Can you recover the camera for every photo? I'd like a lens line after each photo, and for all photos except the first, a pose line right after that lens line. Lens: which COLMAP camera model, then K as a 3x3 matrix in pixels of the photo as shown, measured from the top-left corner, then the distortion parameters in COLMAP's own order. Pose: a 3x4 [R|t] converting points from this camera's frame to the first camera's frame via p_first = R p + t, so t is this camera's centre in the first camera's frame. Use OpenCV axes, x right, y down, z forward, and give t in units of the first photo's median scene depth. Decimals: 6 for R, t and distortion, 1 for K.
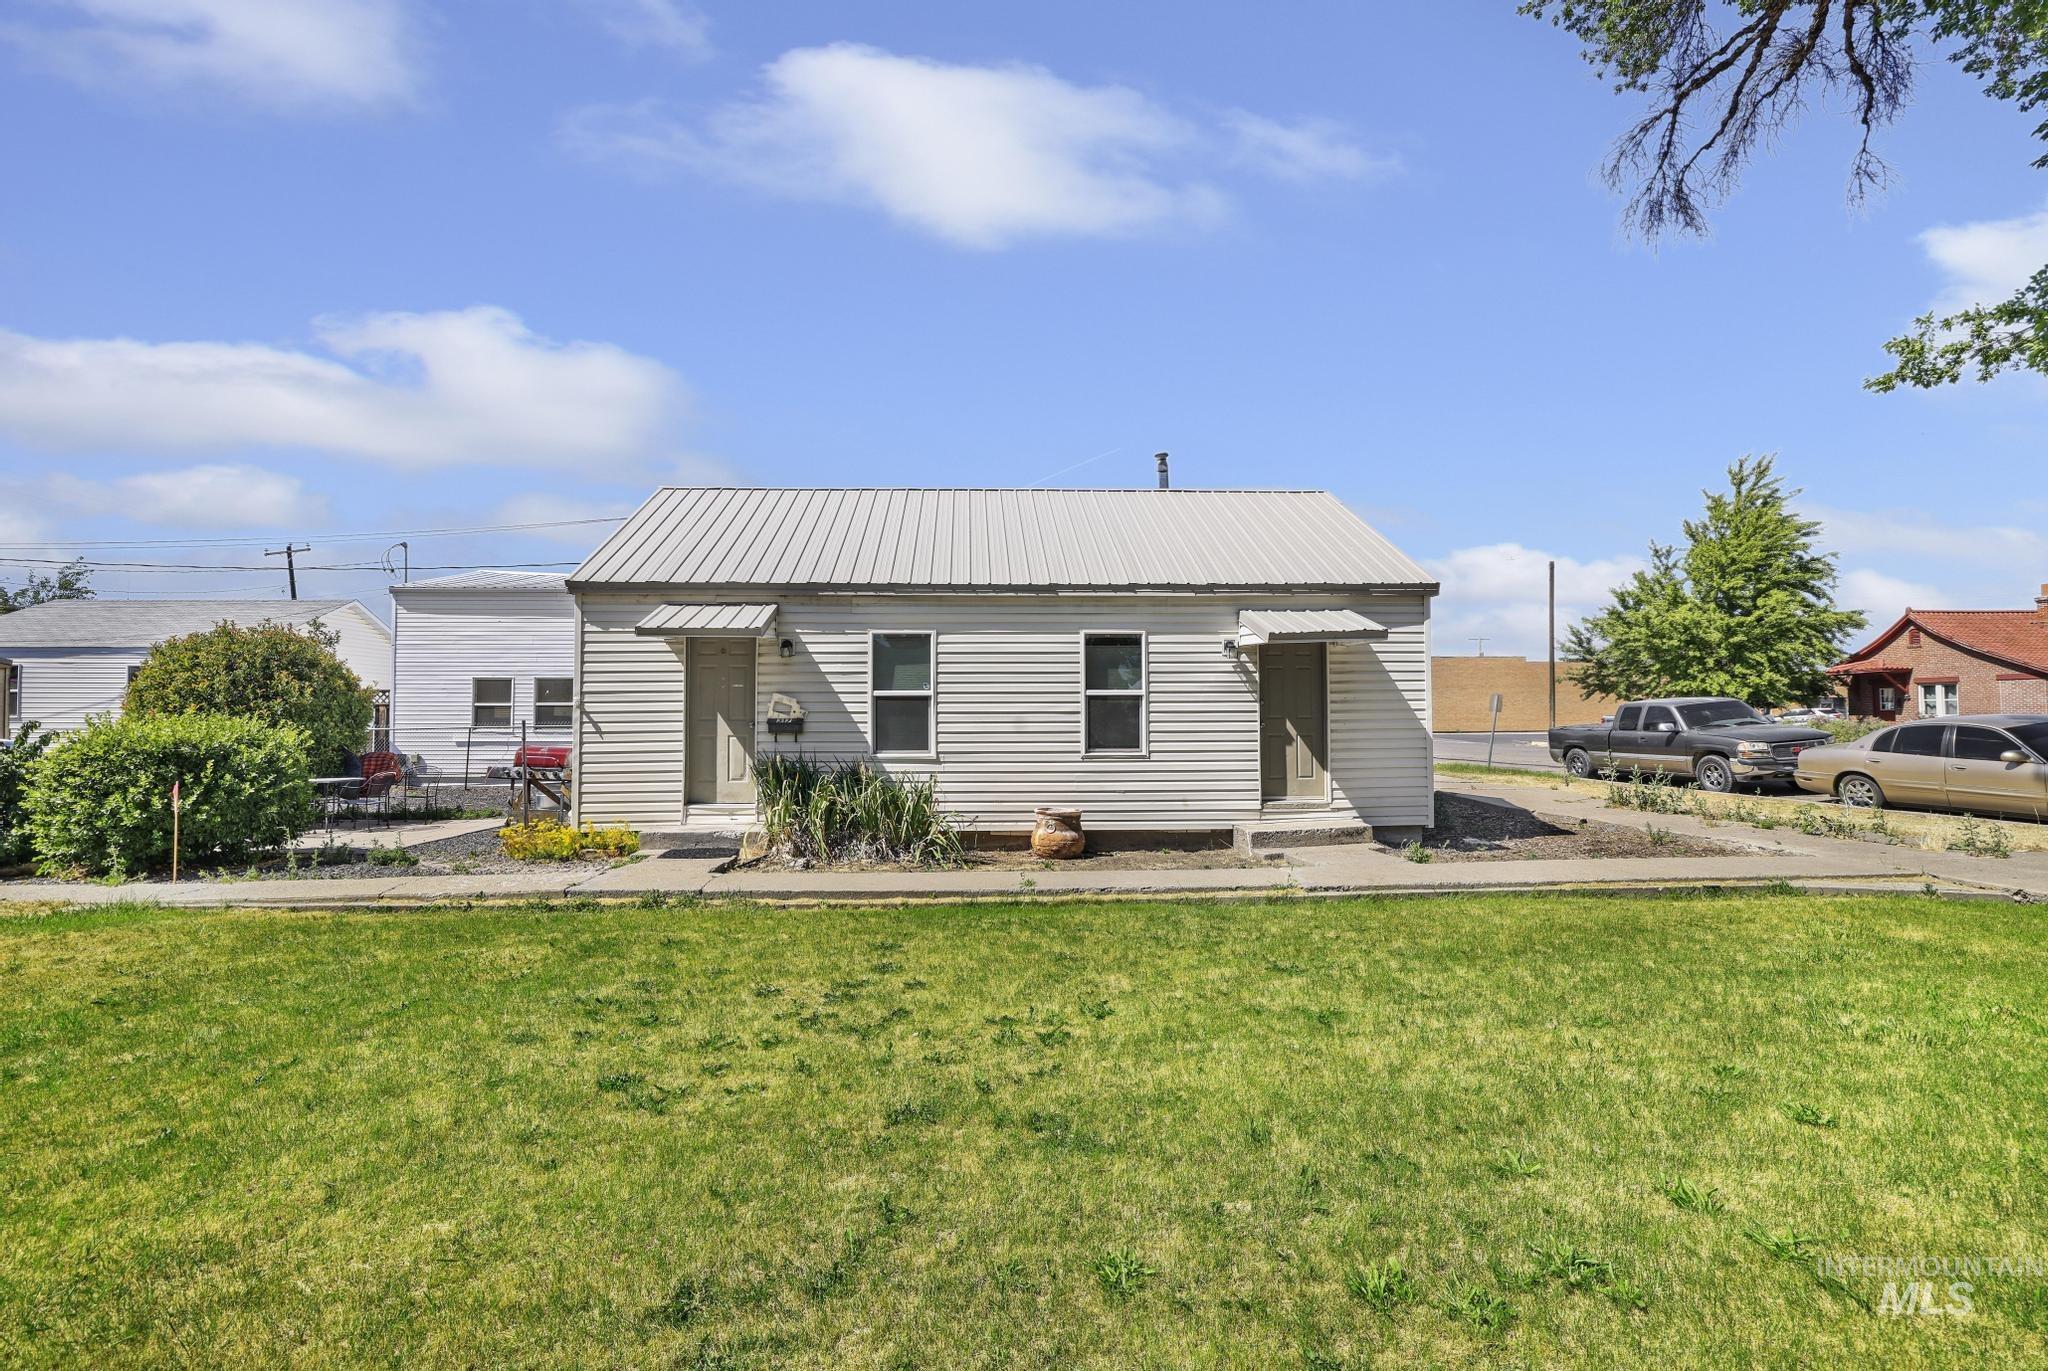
lens RADIAL K [[911.4, 0, 1017.2], [0, 911.4, 695.1], [0, 0, 1]] dist [-0.012990, 0.002650]
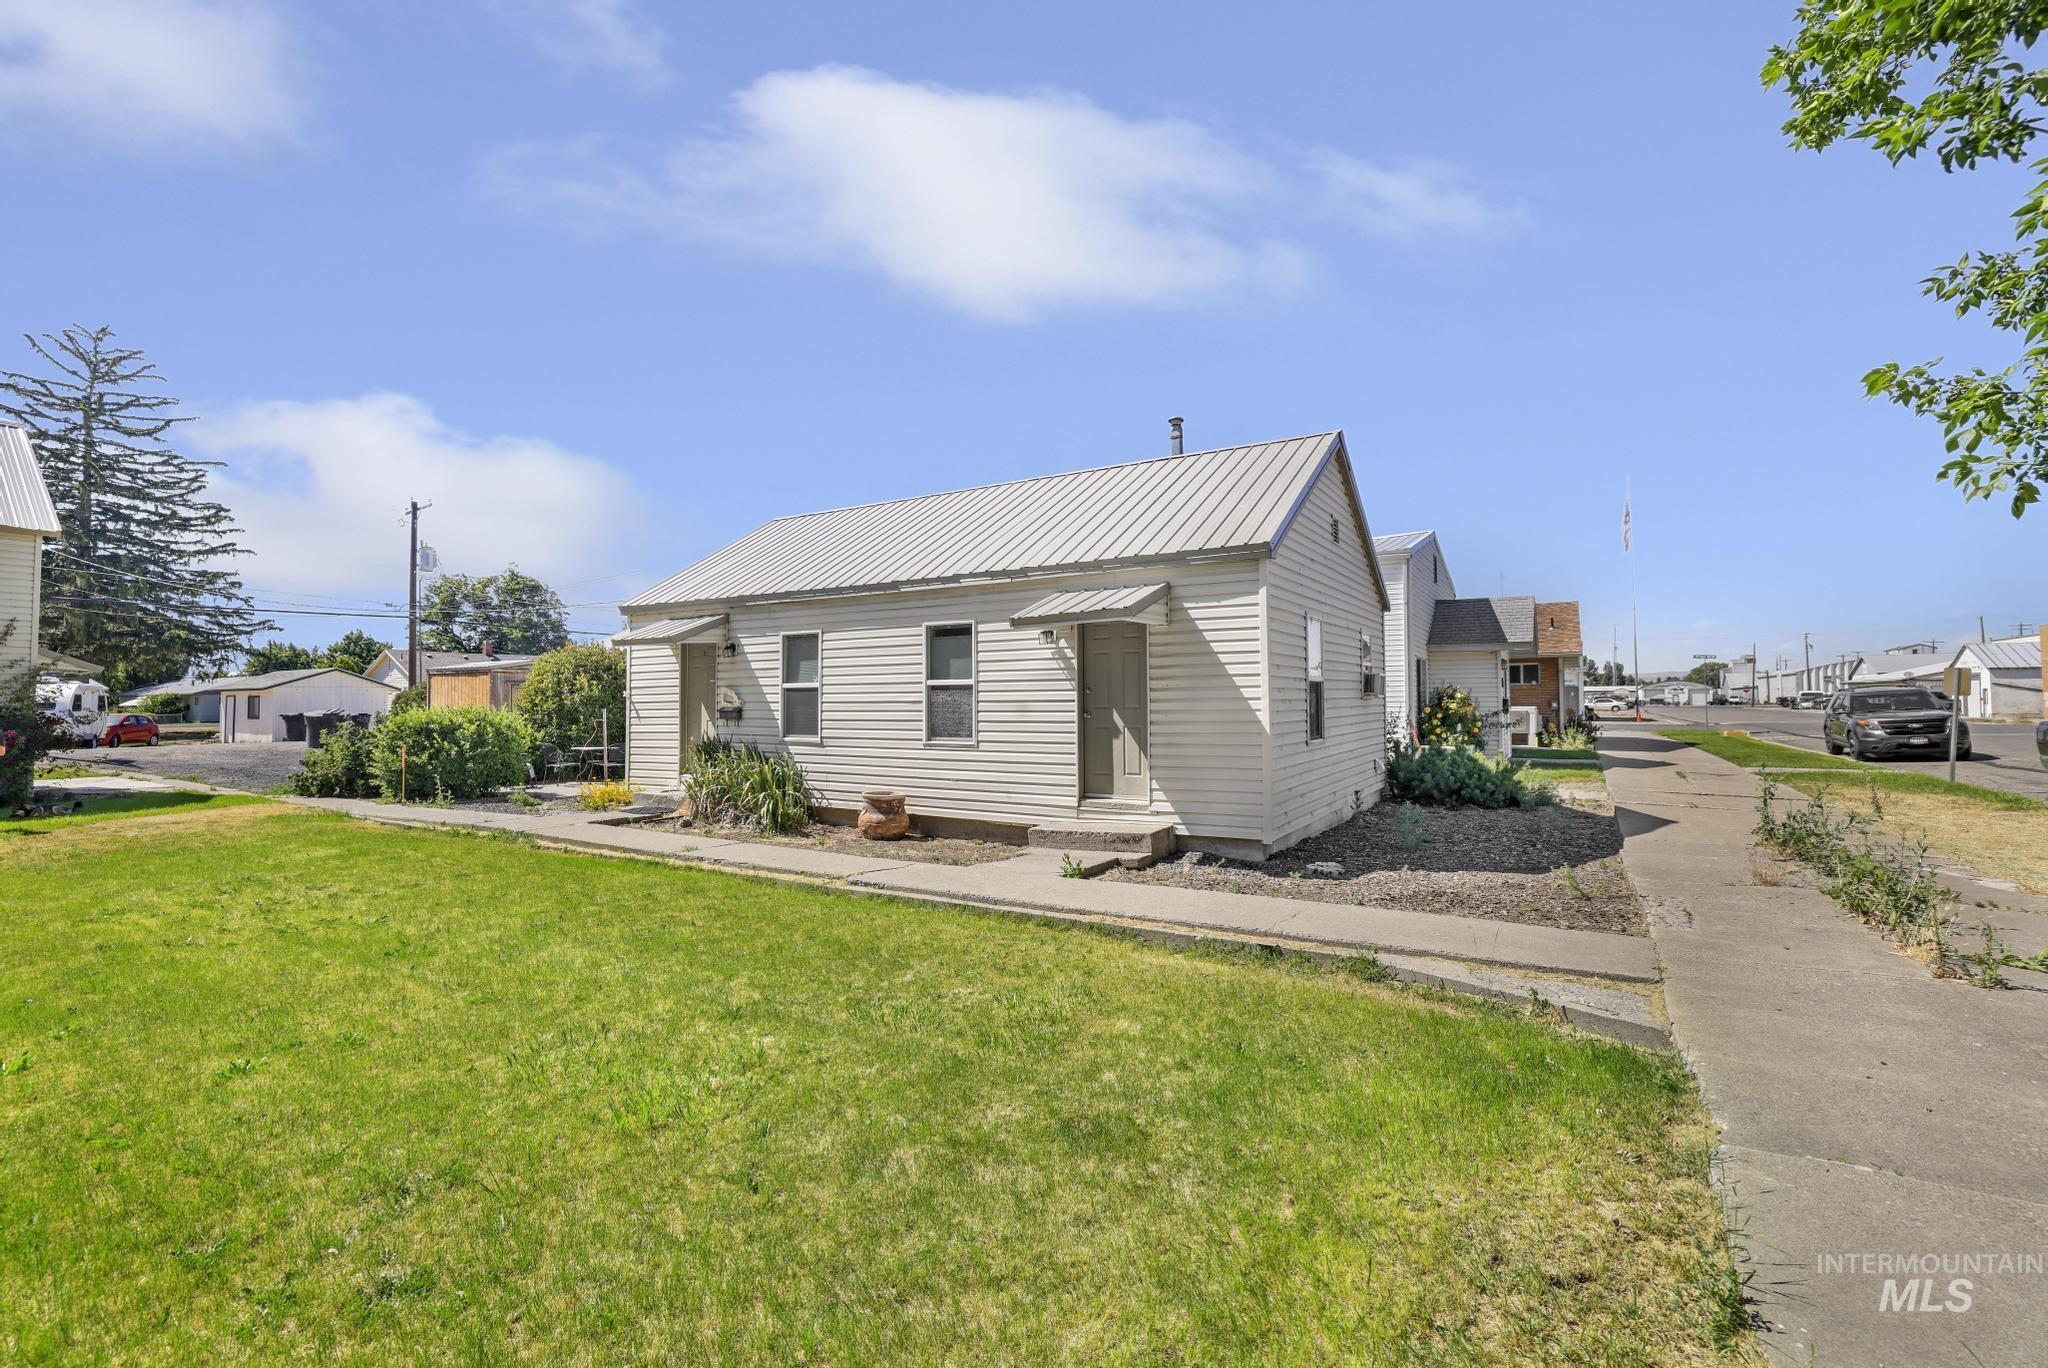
lens RADIAL K [[911.4, 0, 1019.8], [0, 911.4, 682.3], [0, 0, 1]] dist [-0.012990, 0.002650]
pose [[0.817467, -0.012765, -0.575834, 0.763505], [0.015954, 0.999873, 0.000485, -0.002226], [0.575755, -0.009584, 0.817566, 0.214683]]
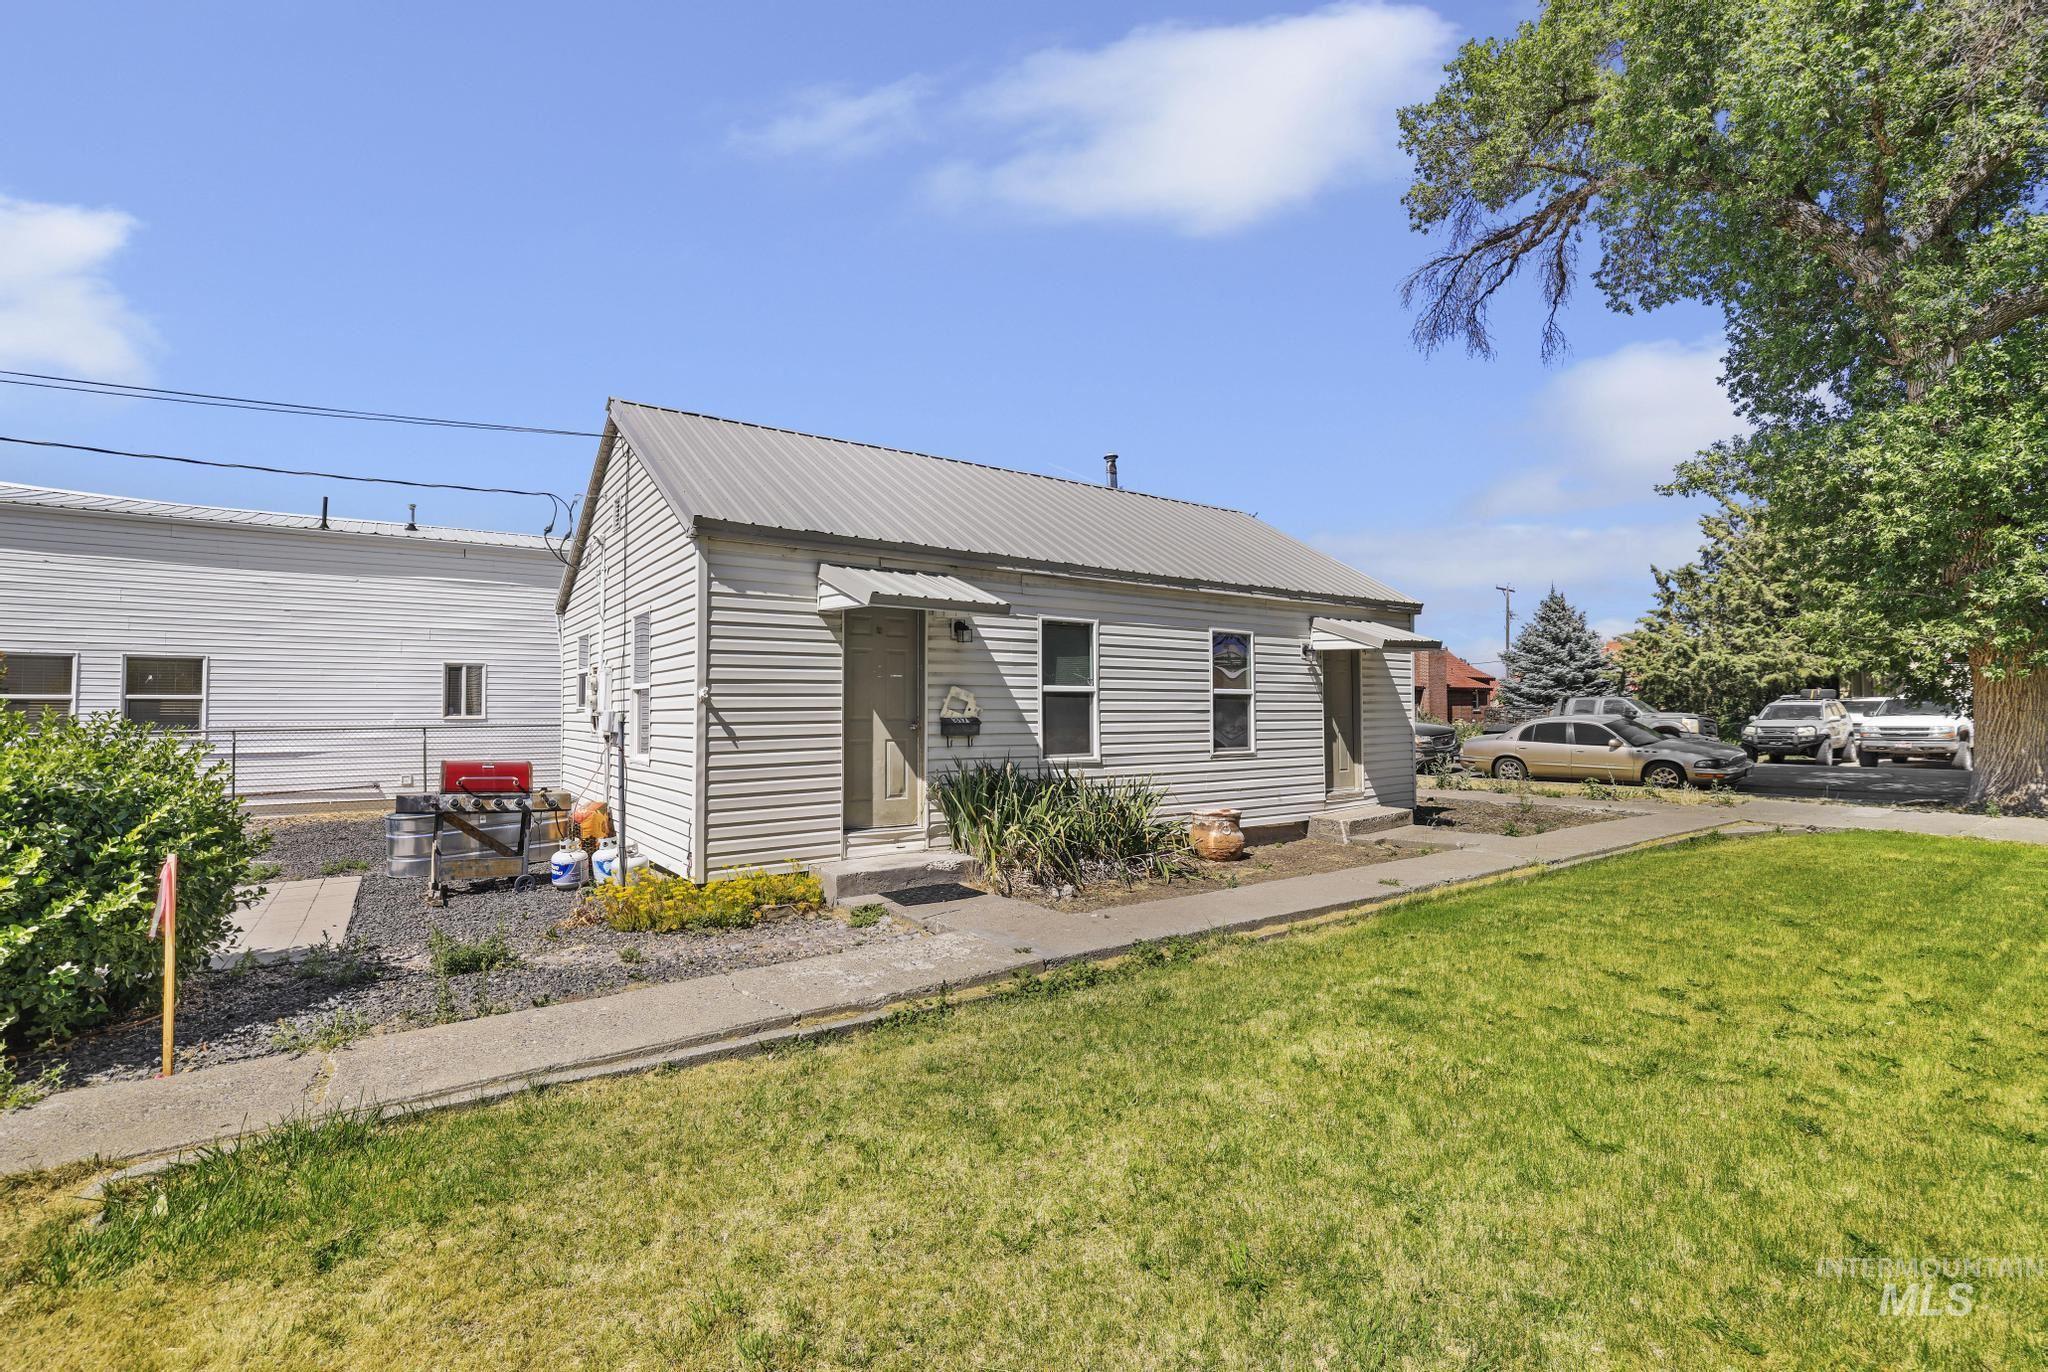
lens RADIAL K [[911.4, 0, 1029.6], [0, 911.4, 691.4], [0, 0, 1]] dist [-0.012990, 0.002650]
pose [[0.840429, 0.014694, 0.541723, -0.631118], [-0.010821, 0.999888, -0.010334, 0.009874], [-0.541814, 0.002823, 0.840494, 0.279954]]
